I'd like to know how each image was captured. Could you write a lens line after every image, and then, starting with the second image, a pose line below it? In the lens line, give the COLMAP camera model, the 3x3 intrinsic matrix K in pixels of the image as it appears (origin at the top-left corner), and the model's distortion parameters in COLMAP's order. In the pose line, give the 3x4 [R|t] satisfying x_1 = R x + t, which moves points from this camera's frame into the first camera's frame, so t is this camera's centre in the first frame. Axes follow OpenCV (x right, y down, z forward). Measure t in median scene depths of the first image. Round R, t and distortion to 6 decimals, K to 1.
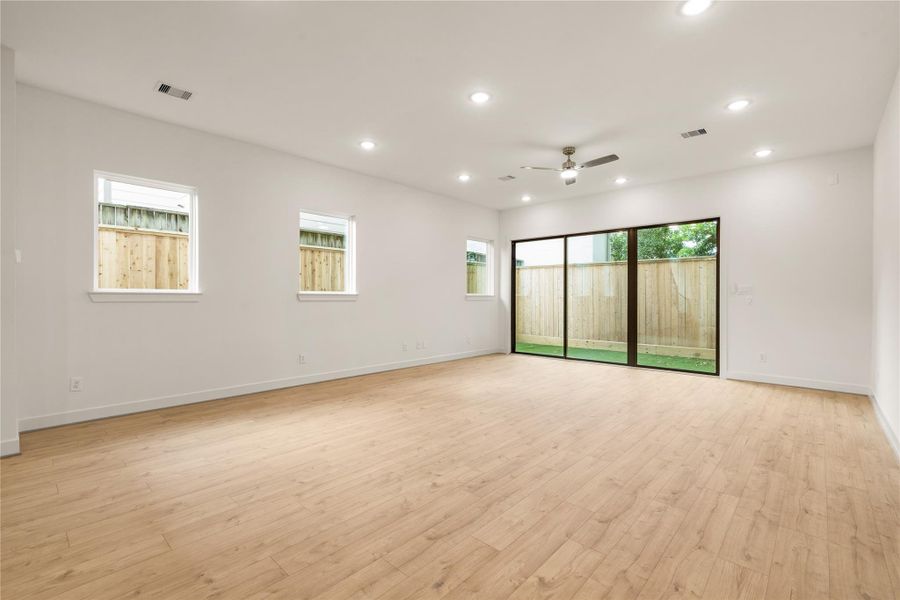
lens RADIAL K [[404.1, 0, 449.8], [0, 404.1, 299.4], [0, 0, 1]] dist [-0.004526, 0.001086]
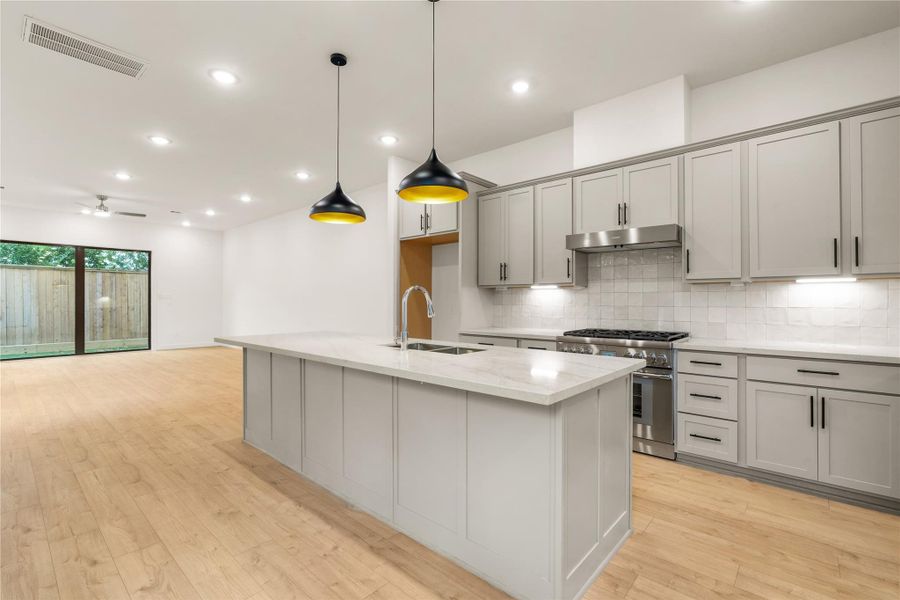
lens RADIAL K [[404.1, 0, 449.8], [0, 404.1, 299.4], [0, 0, 1]] dist [-0.004526, 0.001086]
pose [[-0.017249, 0.002633, 0.999848, -1.141957], [0.004333, 0.999987, -0.002558, -0.001303], [-0.999842, 0.004288, -0.017260, -0.195006]]
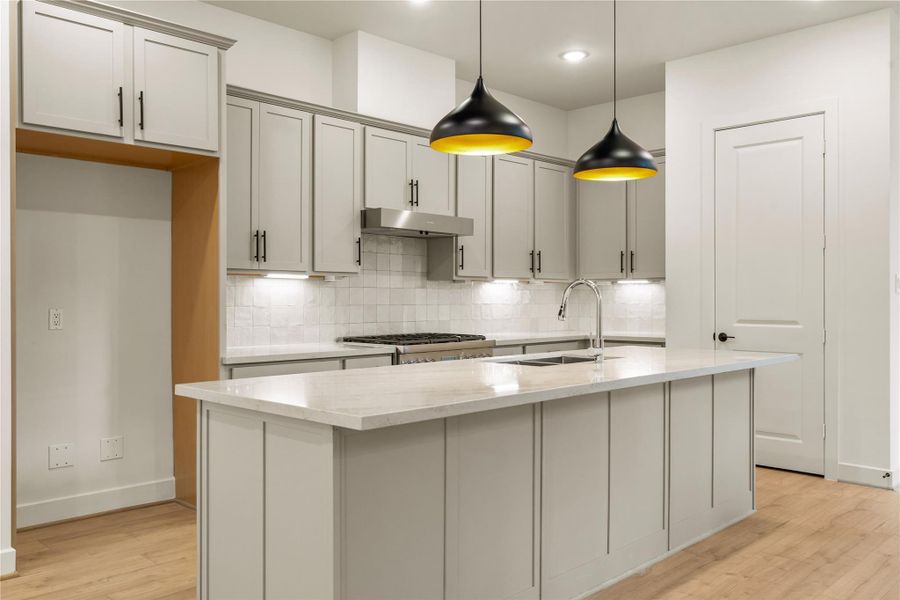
lens RADIAL K [[748.2, 0, 449.1], [0, 748.2, 297.6], [0, 0, 1]] dist [0.005766, -0.007454]
pose [[-0.999499, -0.001012, 0.031650, -0.525216], [-0.000865, 0.999989, 0.004682, -0.005236], [-0.031654, 0.004652, -0.999488, 0.567902]]
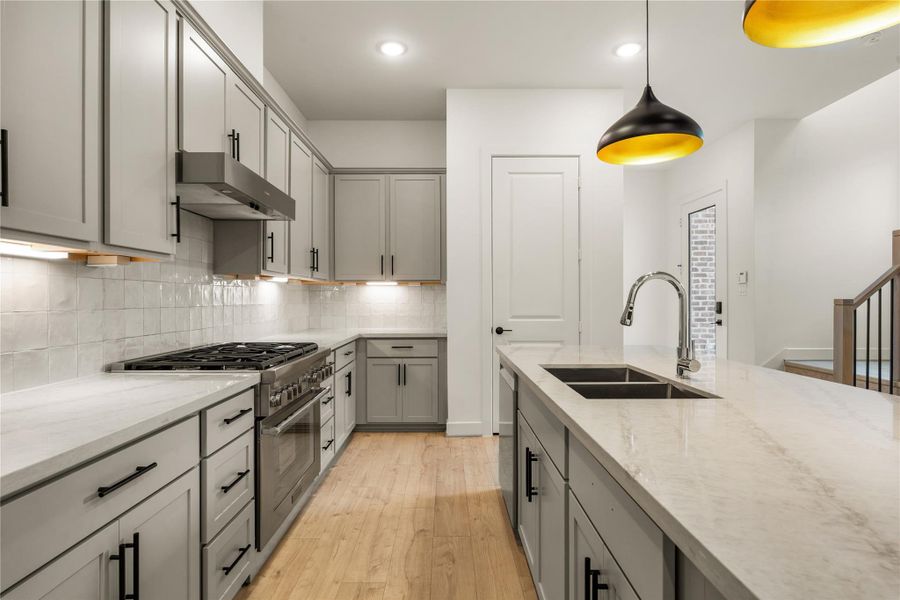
lens RADIAL K [[459.3, 0, 449.6], [0, 459.3, 298.9], [0, 0, 1]] dist [-0.002405, 0.000482]
pose [[-0.729919, -0.000921, -0.683533, -0.279267], [-0.003530, 0.999991, 0.002422, 0.000350], [0.683524, 0.004181, -0.729916, -0.015429]]
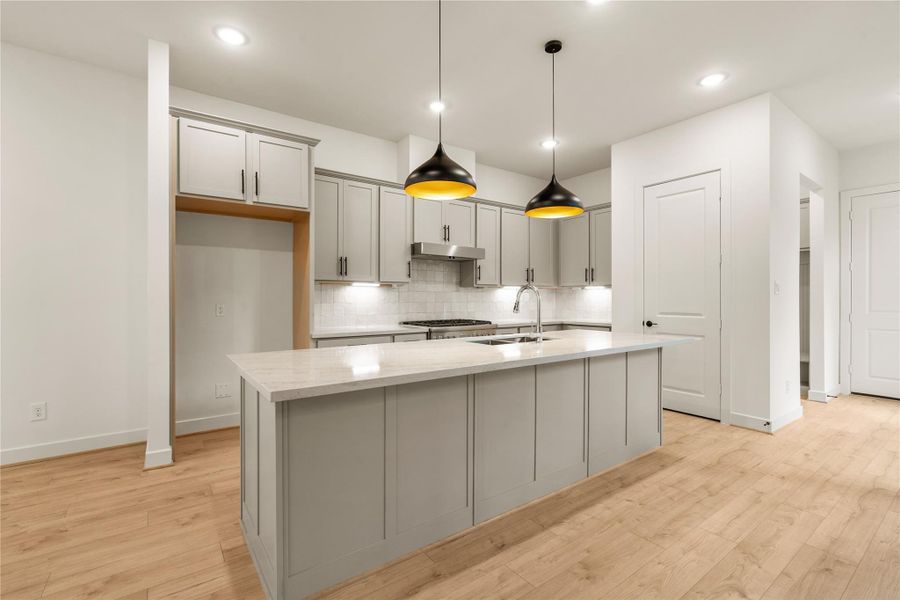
lens RADIAL K [[403.0, 0, 449.0], [0, 403.0, 298.2], [0, 0, 1]] dist [-0.005470, 0.000302]
pose [[-0.980180, -0.001256, 0.198105, -0.633864], [-0.000067, 0.999982, 0.006008, -0.004391], [-0.198109, 0.005876, -0.980162, 0.417428]]
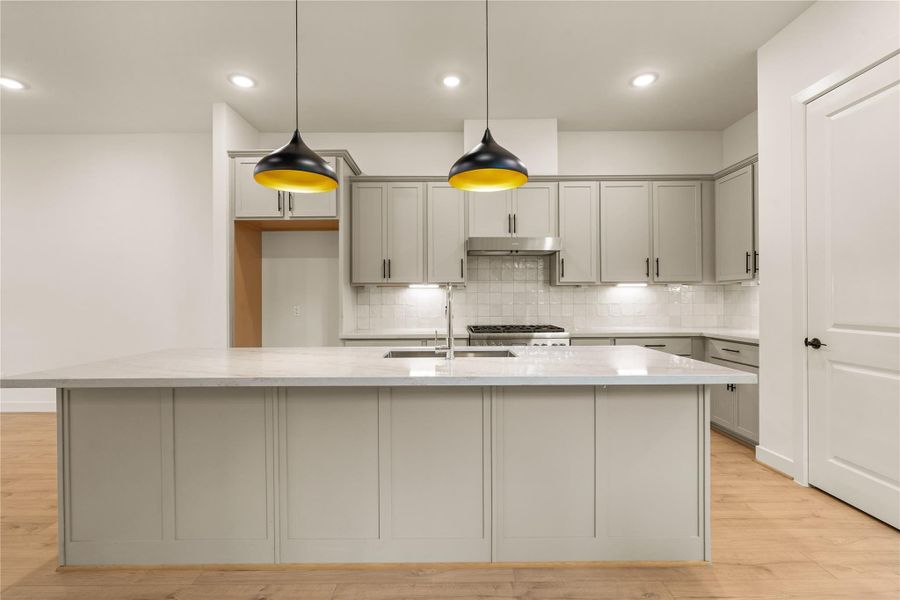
lens RADIAL K [[404.1, 0, 449.8], [0, 404.1, 299.4], [0, 0, 1]] dist [-0.004526, 0.001086]
pose [[-0.680522, 0.003738, 0.732718, -0.948890], [0.008451, 0.999961, 0.002747, -0.002603], [-0.732679, 0.008062, -0.680526, 0.133939]]
